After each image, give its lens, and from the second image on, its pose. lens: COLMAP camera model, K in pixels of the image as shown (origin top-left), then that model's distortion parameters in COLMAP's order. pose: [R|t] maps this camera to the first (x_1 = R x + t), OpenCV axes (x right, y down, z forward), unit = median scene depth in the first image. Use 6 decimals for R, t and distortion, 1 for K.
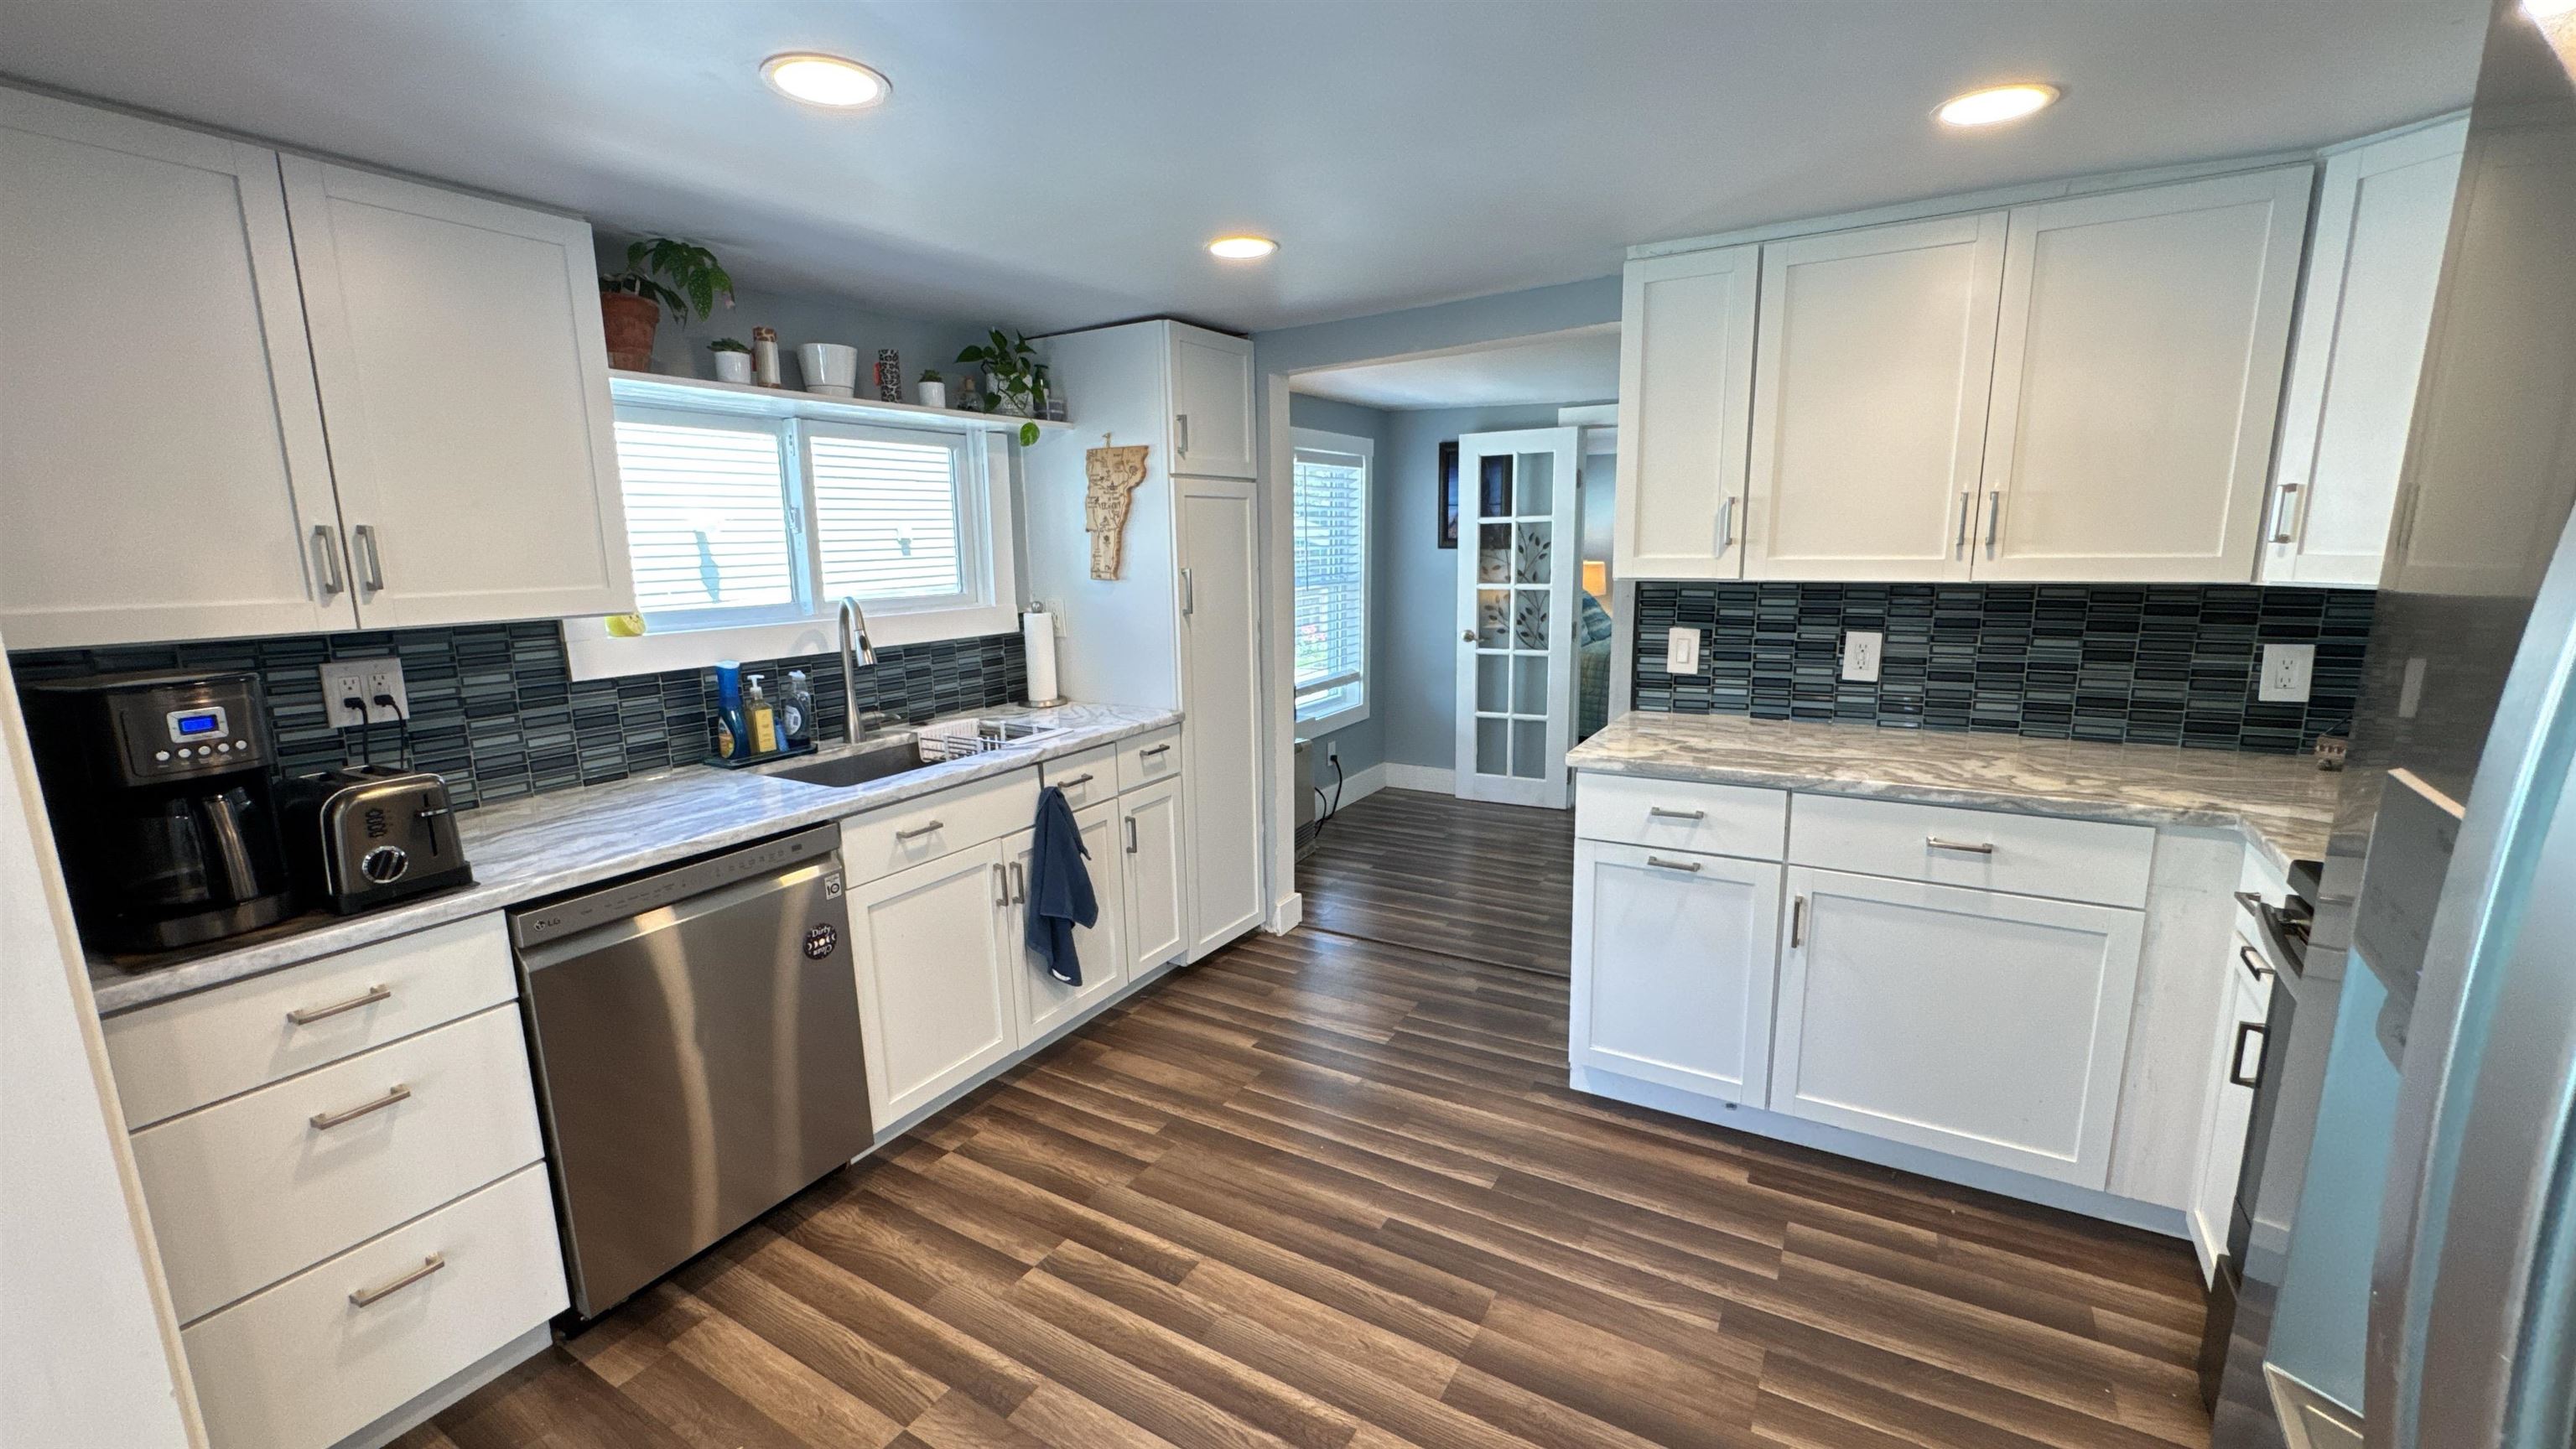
lens RADIAL K [[1033.3, 0, 1293.9], [0, 1033.3, 730.6], [0, 0, 1]] dist [-0.003867, -0.000255]
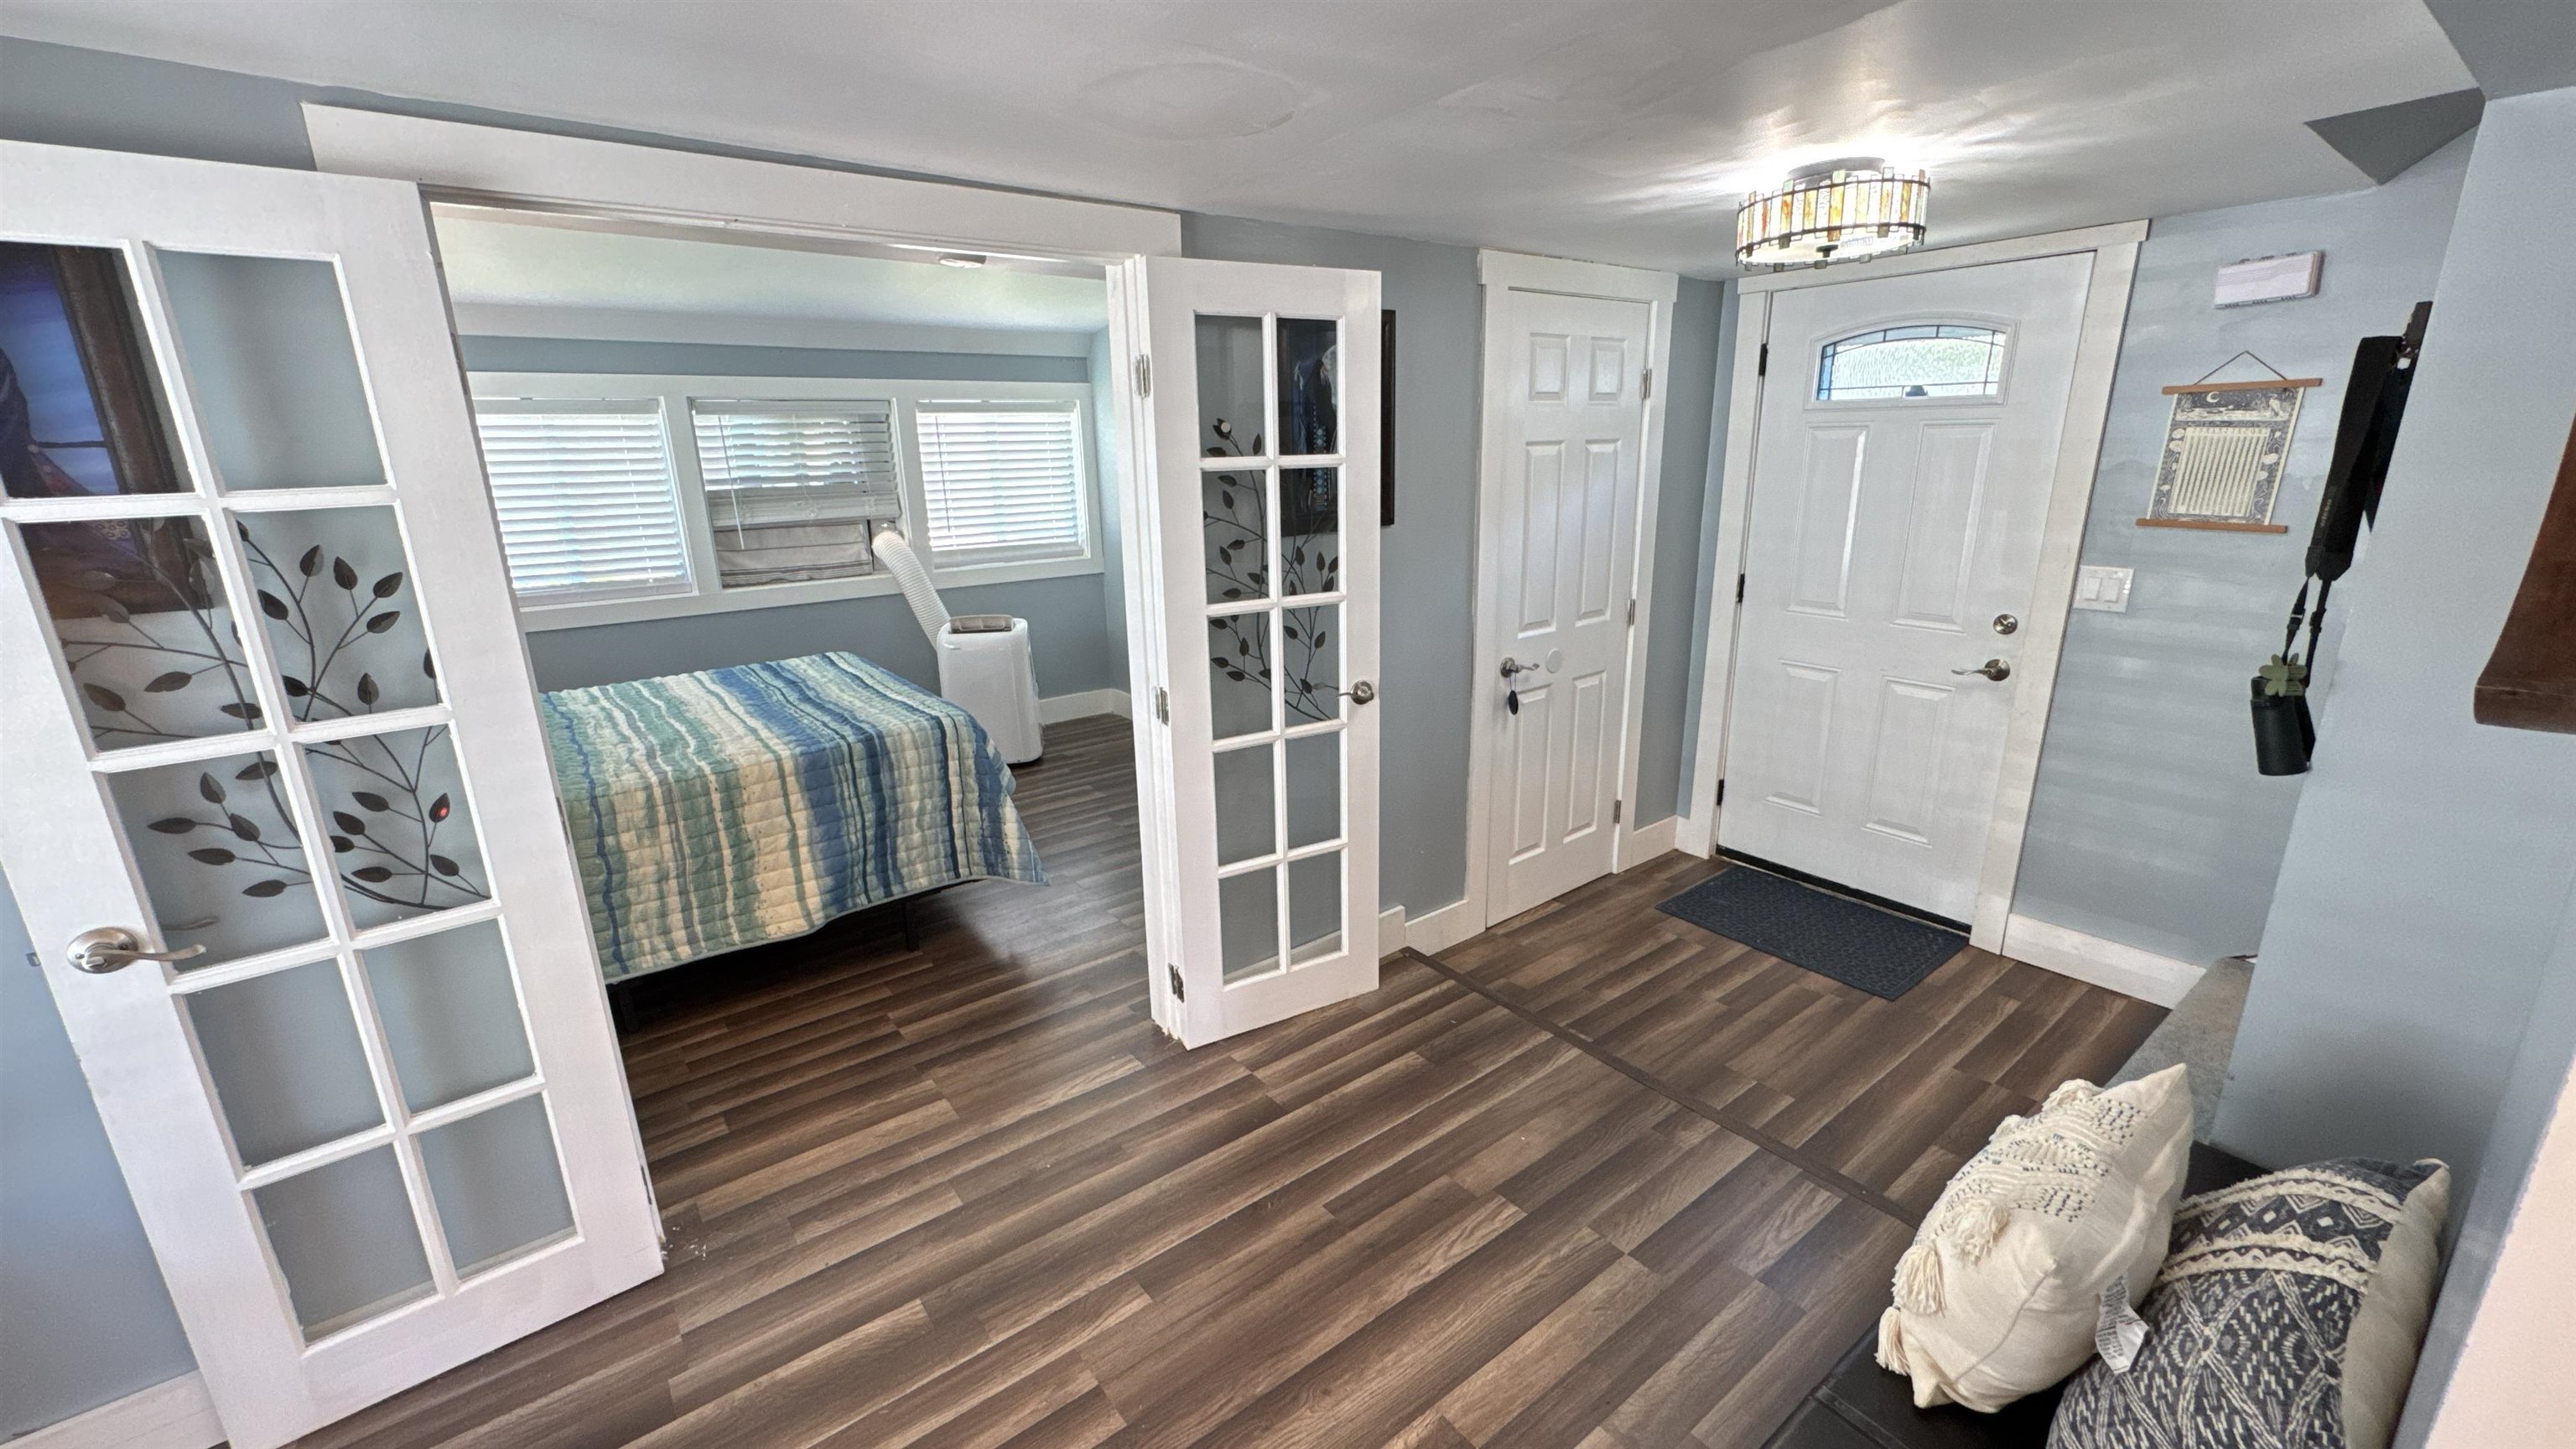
lens RADIAL K [[1033.3, 0, 1278.9], [0, 1033.3, 732.6], [0, 0, 1]] dist [-0.003867, -0.000255]
pose [[0.380327, -0.241619, 0.892733, 0.135729], [0.187225, 0.965399, 0.181524, -0.301893], [-0.905703, 0.098103, 0.412404, 1.357101]]
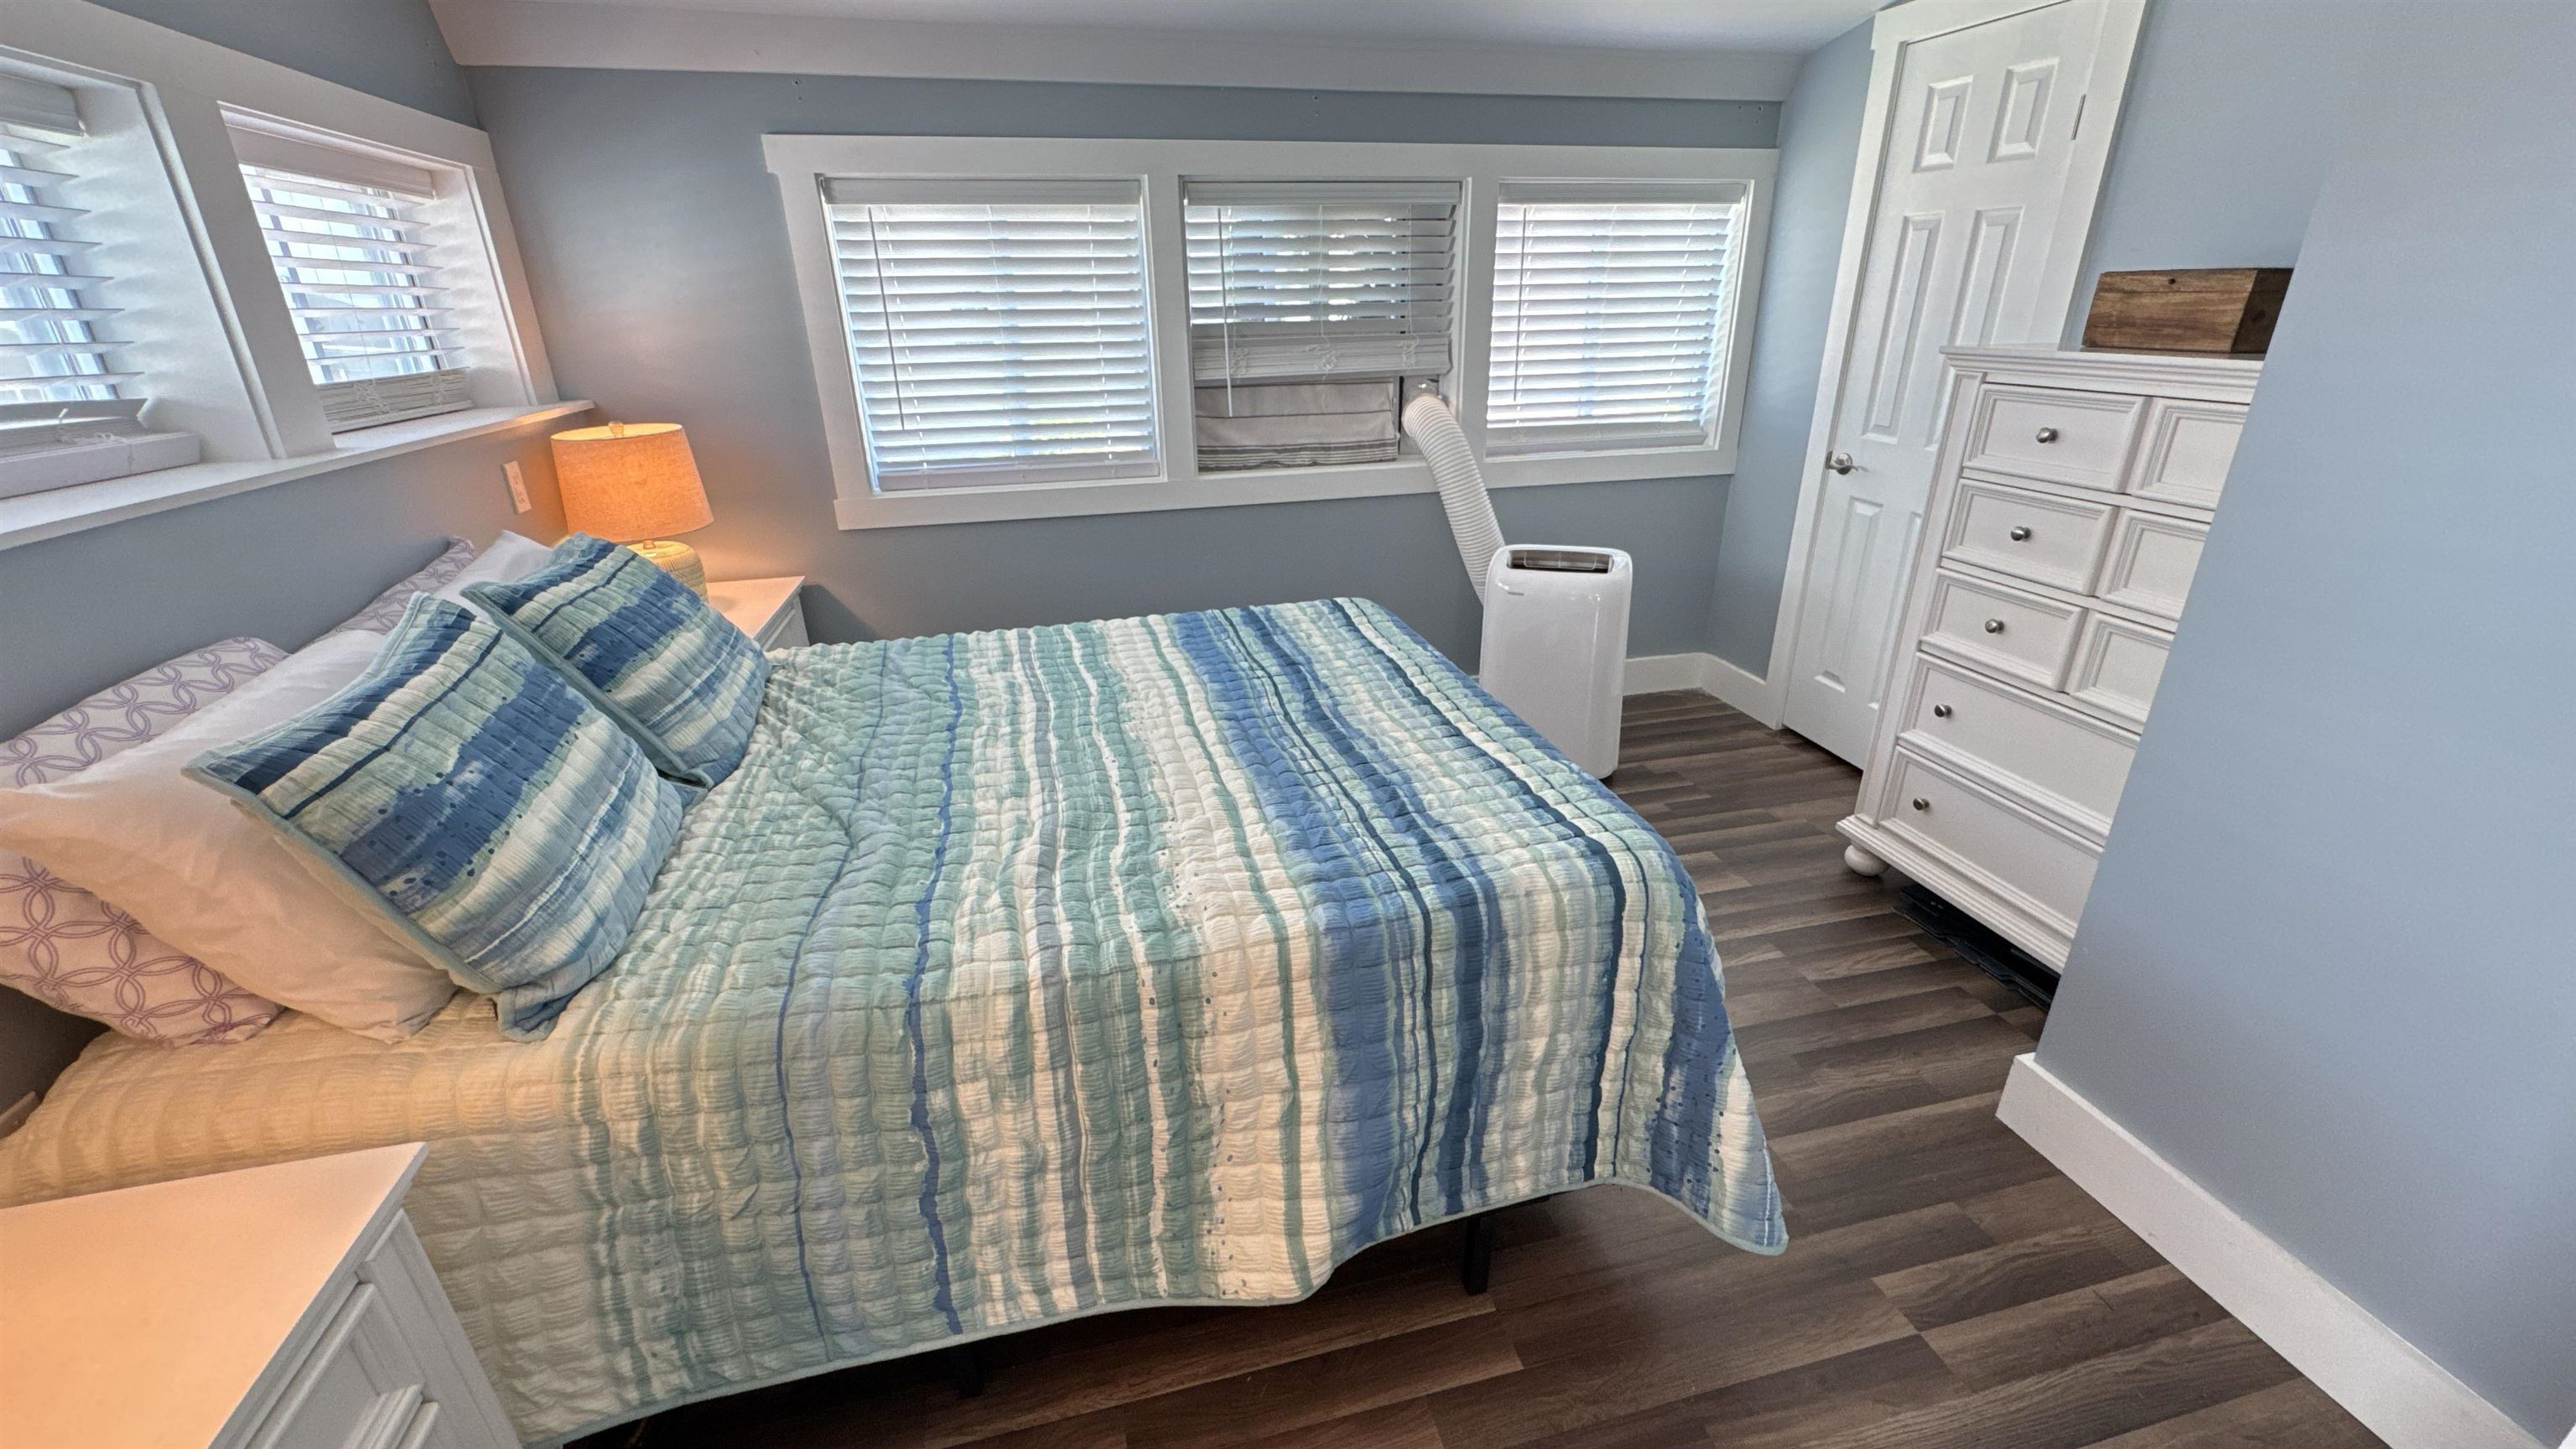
lens RADIAL K [[1033.3, 0, 1285.1], [0, 1033.3, 738.5], [0, 0, 1]] dist [-0.003867, -0.000255]
pose [[0.716210, -0.268219, 0.644283, 0.657428], [0.134860, 0.958986, 0.249316, -0.395860], [-0.684730, -0.091675, 0.723008, 1.996931]]
